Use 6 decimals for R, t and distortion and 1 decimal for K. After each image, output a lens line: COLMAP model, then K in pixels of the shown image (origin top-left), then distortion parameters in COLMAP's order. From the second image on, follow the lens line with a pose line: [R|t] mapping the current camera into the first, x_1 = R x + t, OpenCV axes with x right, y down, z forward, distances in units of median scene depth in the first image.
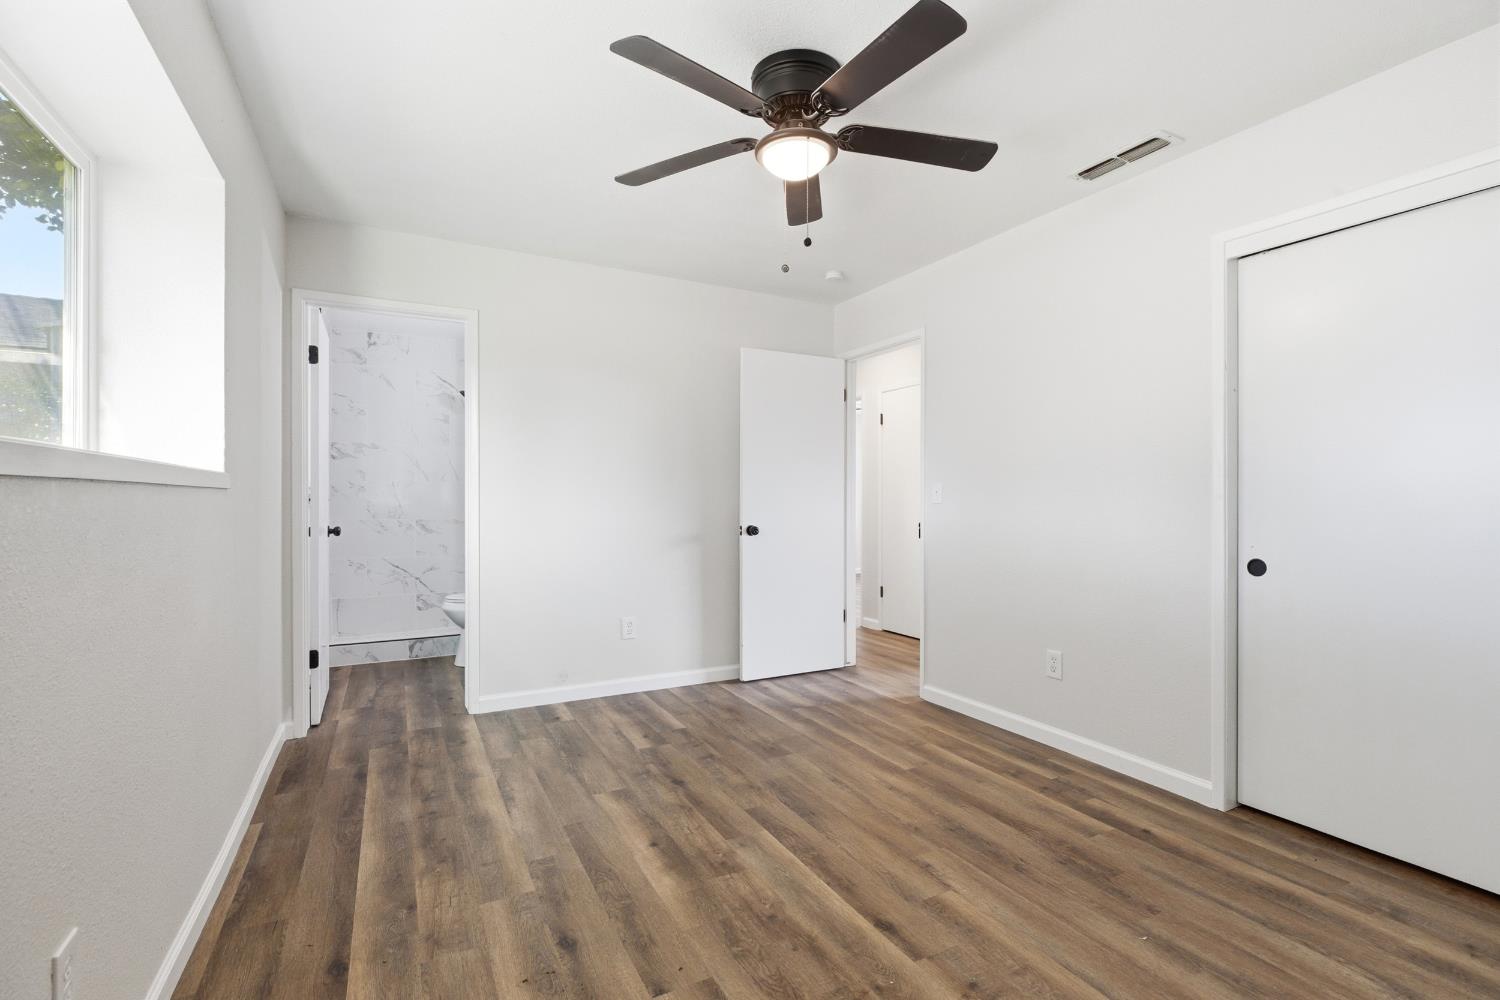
lens RADIAL K [[680.3, 0, 755.3], [0, 680.3, 498.5], [0, 0, 1]] dist [-0.007914, 0.000171]
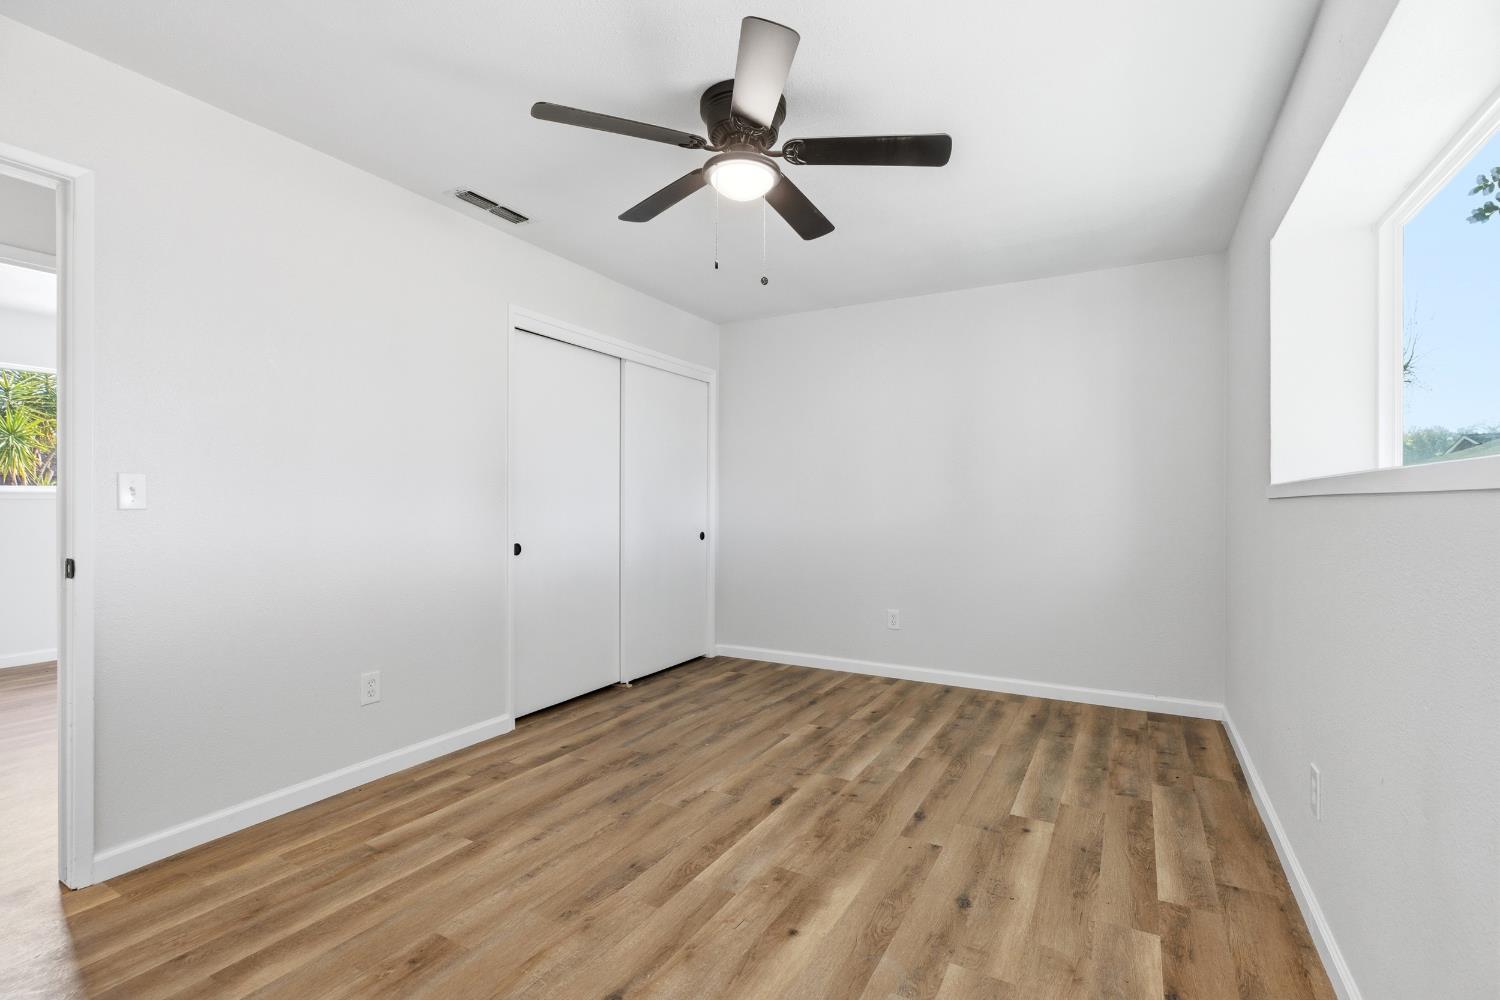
lens RADIAL K [[680.3, 0, 754.9], [0, 680.3, 502.4], [0, 0, 1]] dist [-0.007914, 0.000171]
pose [[-0.542119, -0.006105, 0.840279, -0.747889], [-0.004910, 0.999980, 0.004097, -0.004899], [-0.840287, -0.001905, -0.542138, 1.381063]]
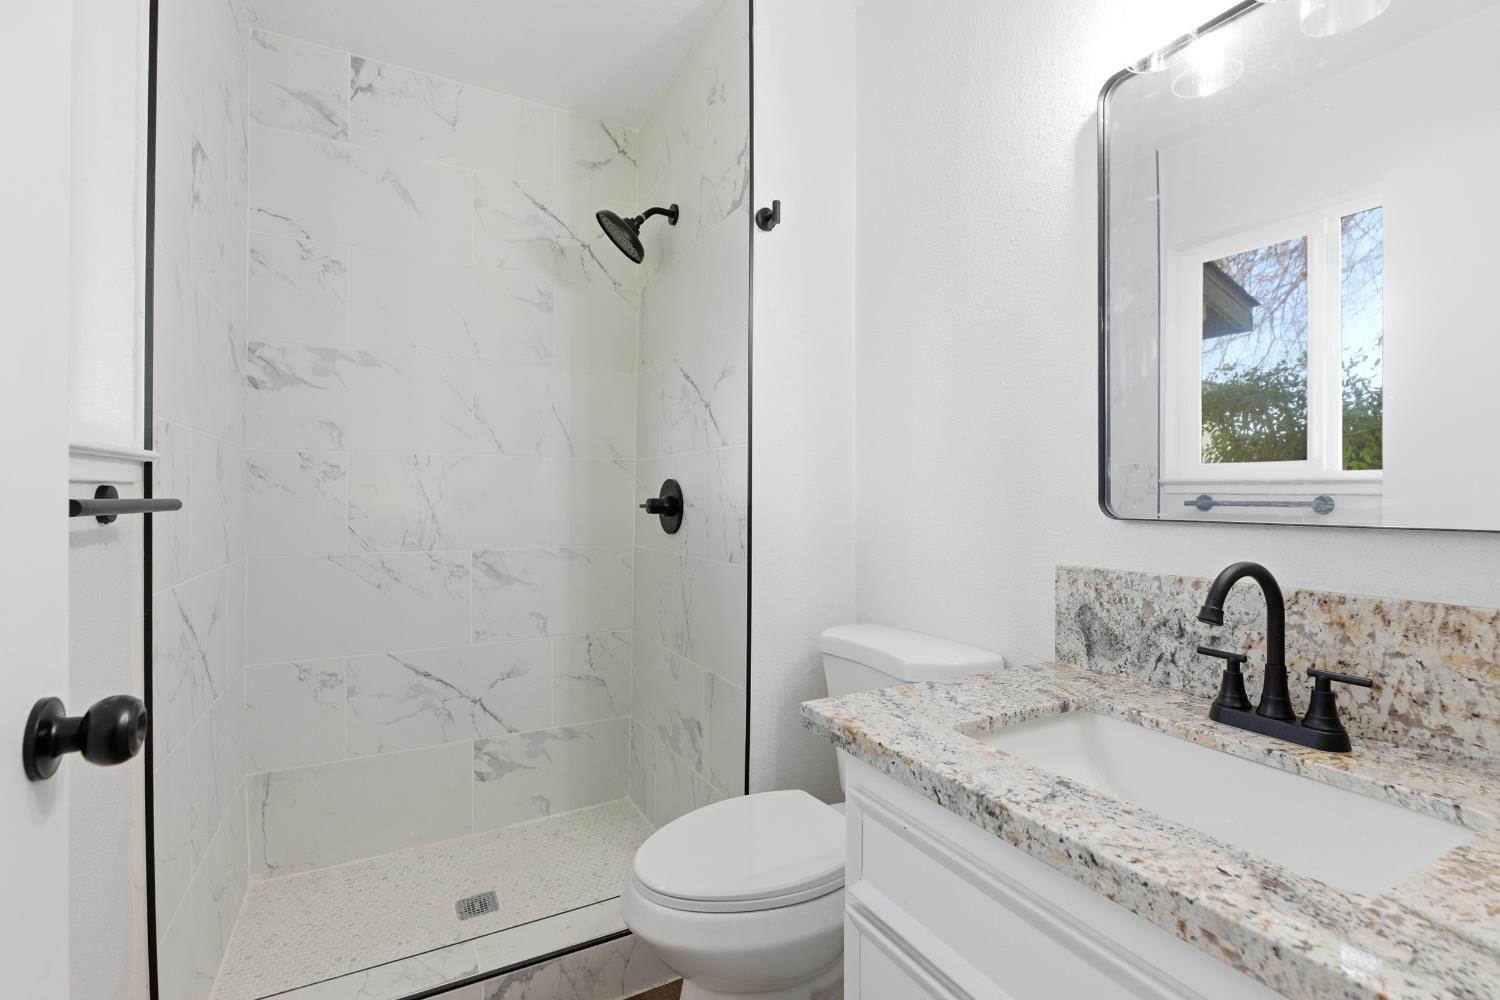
lens RADIAL K [[680.3, 0, 751.2], [0, 680.3, 495.6], [0, 0, 1]] dist [-0.007914, 0.000171]
pose [[0.999966, 0.002069, 0.007979, -0.357575], [-0.002052, 0.999996, -0.002097, -0.000734], [-0.007983, 0.002081, 0.999966, 0.632711]]
